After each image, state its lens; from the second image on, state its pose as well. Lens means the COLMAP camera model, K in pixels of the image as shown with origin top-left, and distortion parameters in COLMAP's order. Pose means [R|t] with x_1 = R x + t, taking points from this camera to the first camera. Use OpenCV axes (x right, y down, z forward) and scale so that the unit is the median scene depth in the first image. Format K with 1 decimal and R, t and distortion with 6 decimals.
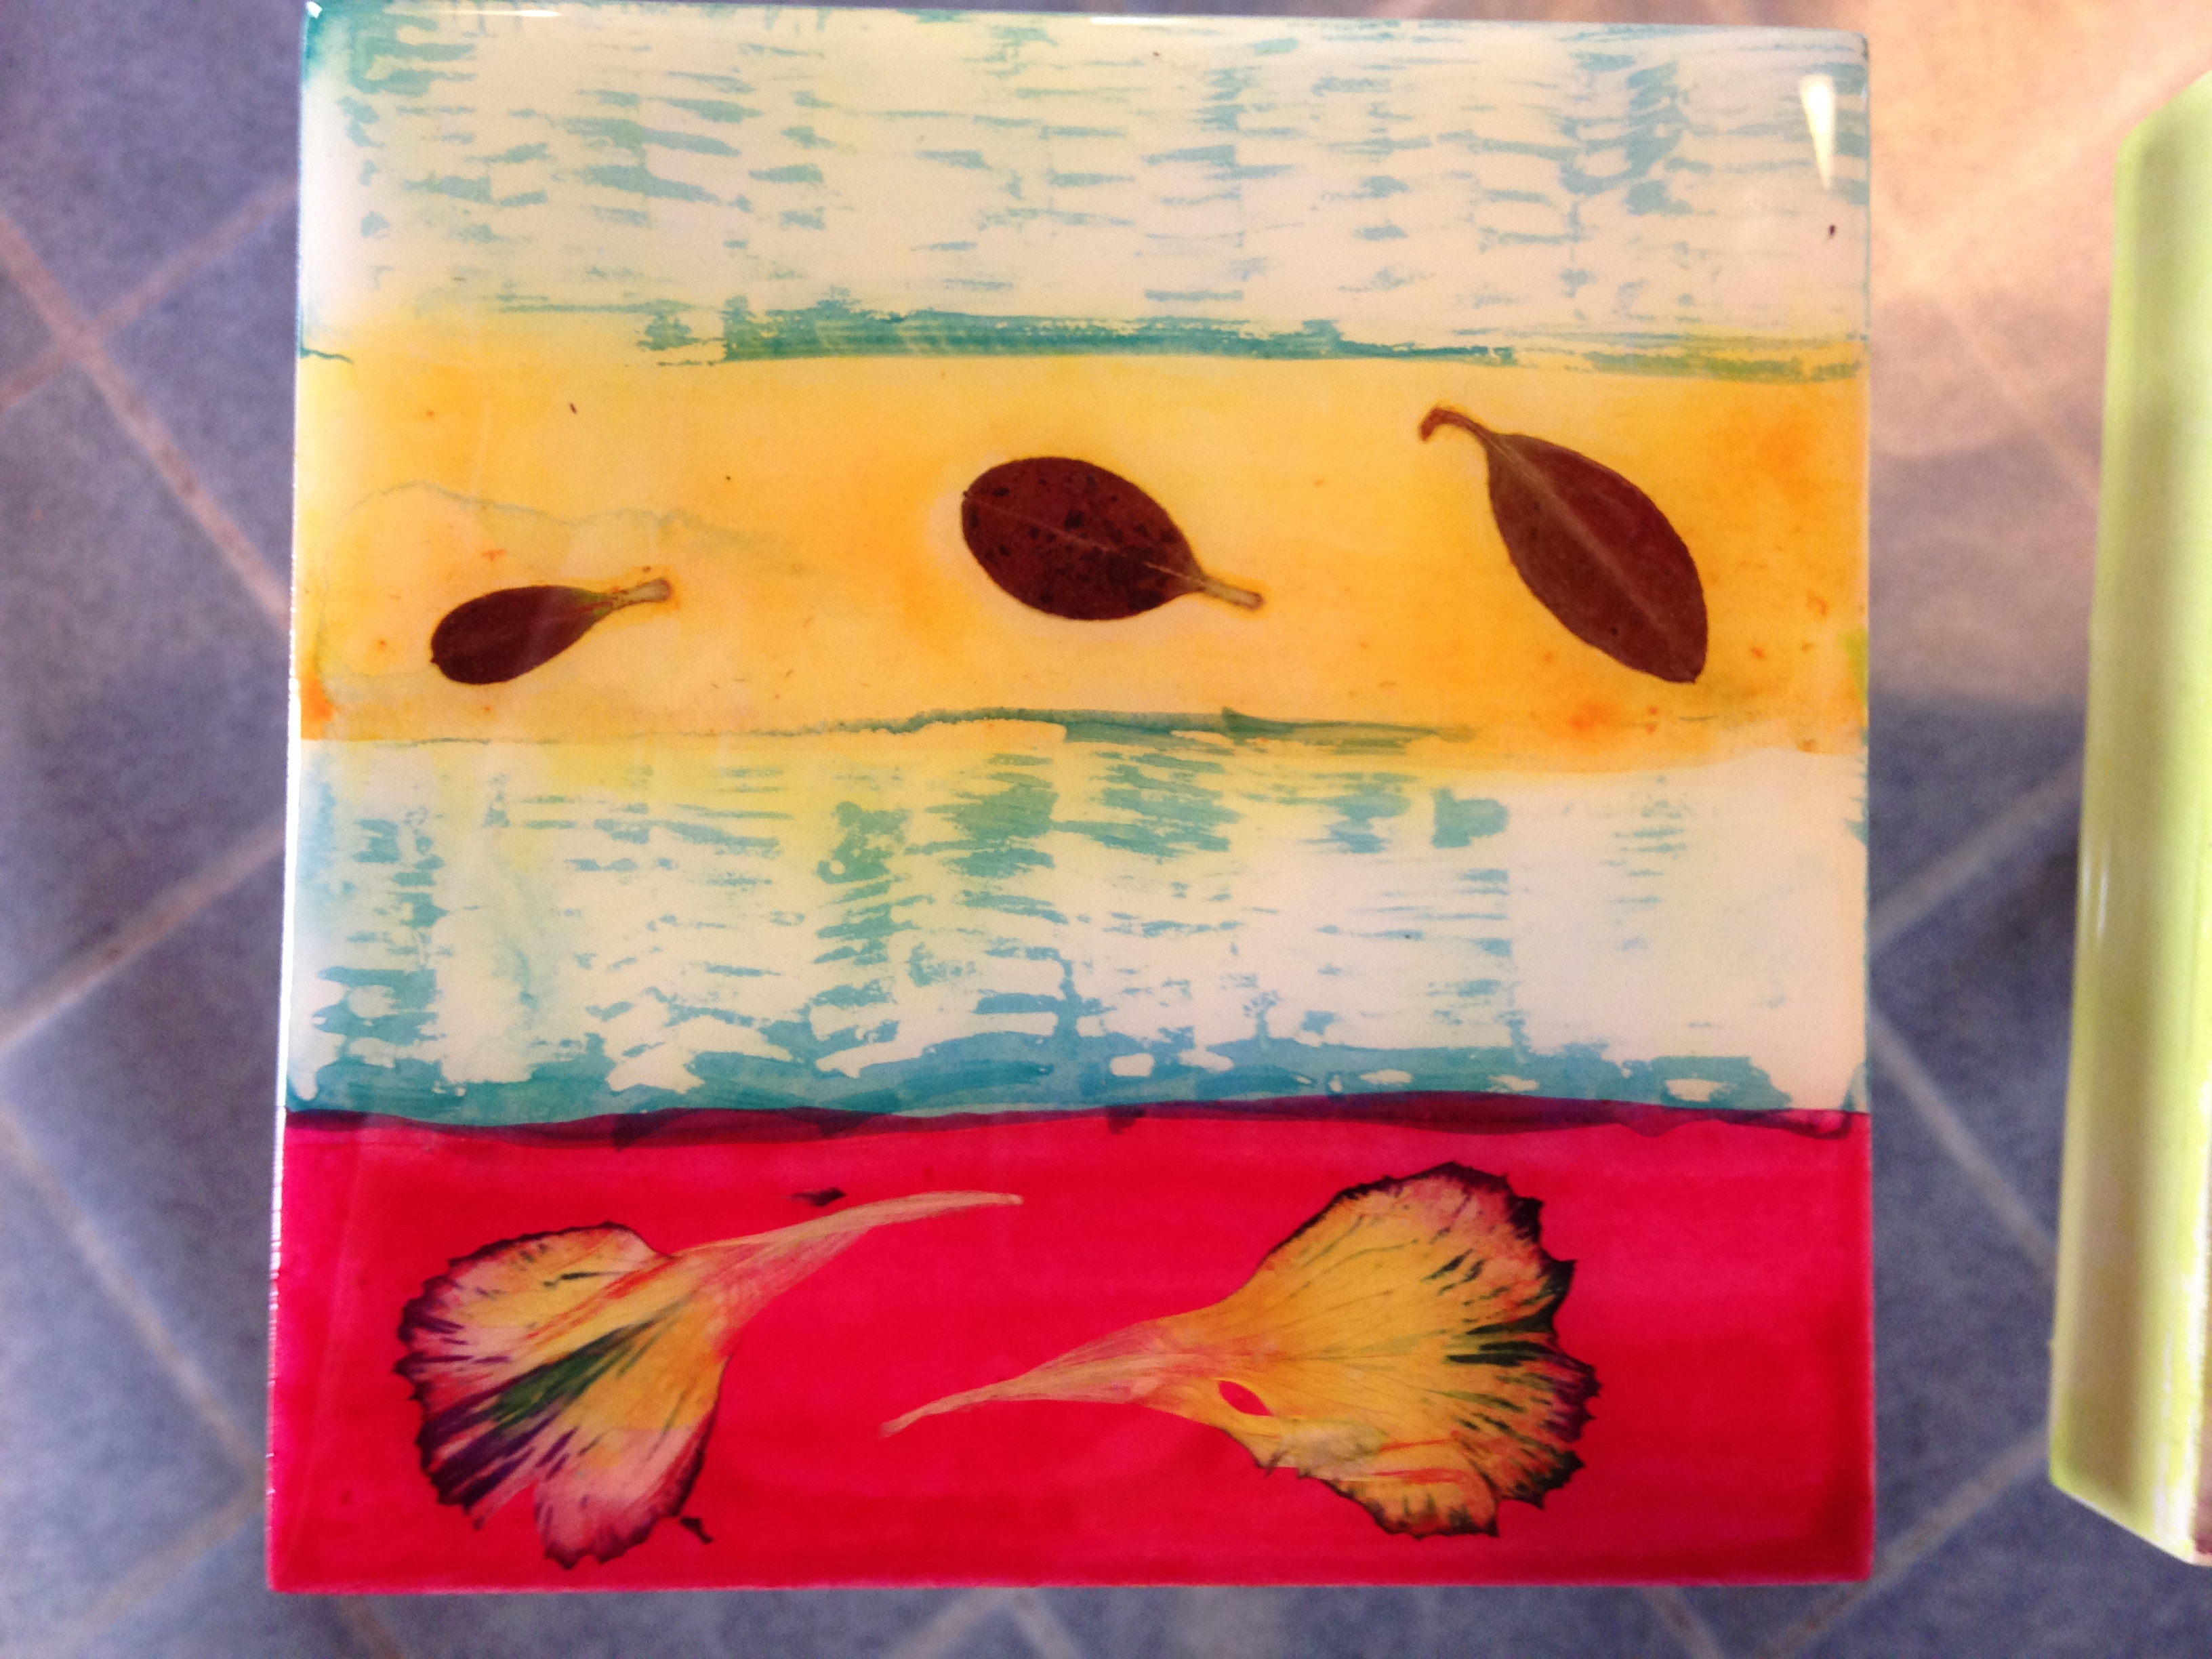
lens RADIAL K [[2069.5, 0, 1102.6], [0, 2069.5, 827.1], [0, 0, 1]] dist [0.103708, 0.000000]
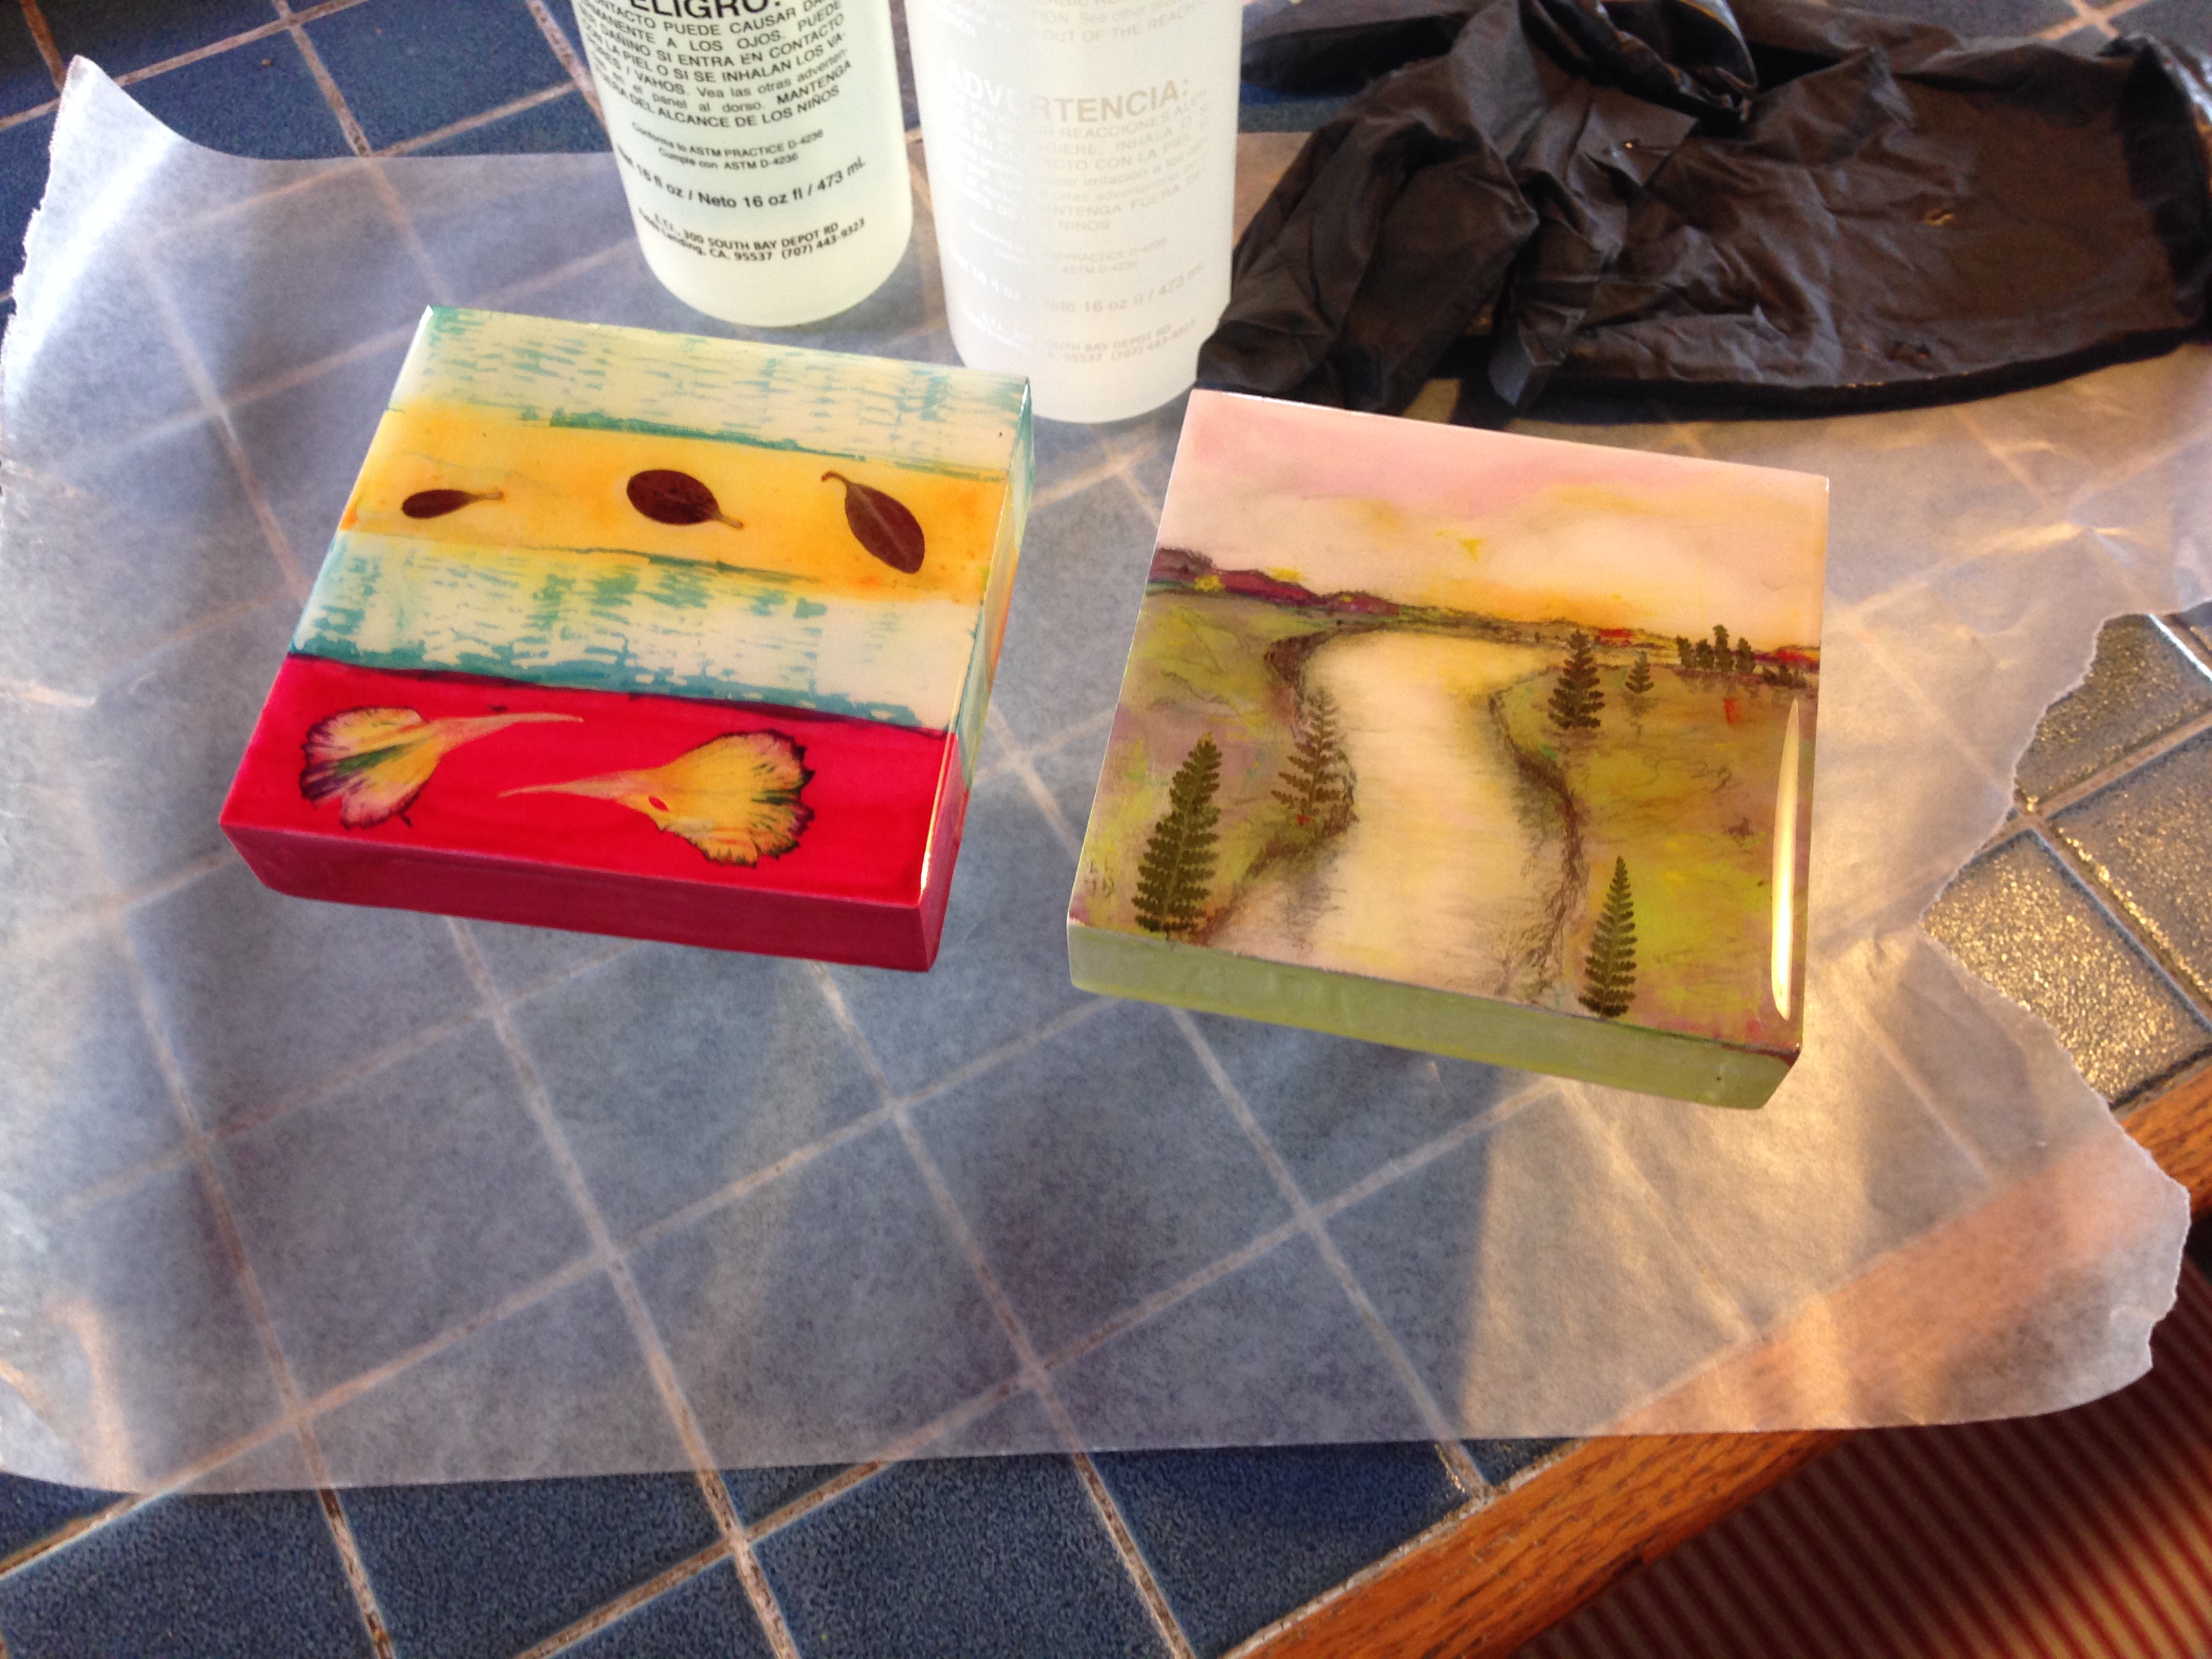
lens RADIAL K [[2069.5, 0, 1127.7], [0, 2069.5, 833.3], [0, 0, 1]] dist [0.103708, 0.000000]
pose [[0.991771, 0.093728, -0.087210, 0.772642], [-0.123724, 0.876780, -0.464704, 1.286973], [0.032908, 0.471670, 0.881161, -0.962926]]
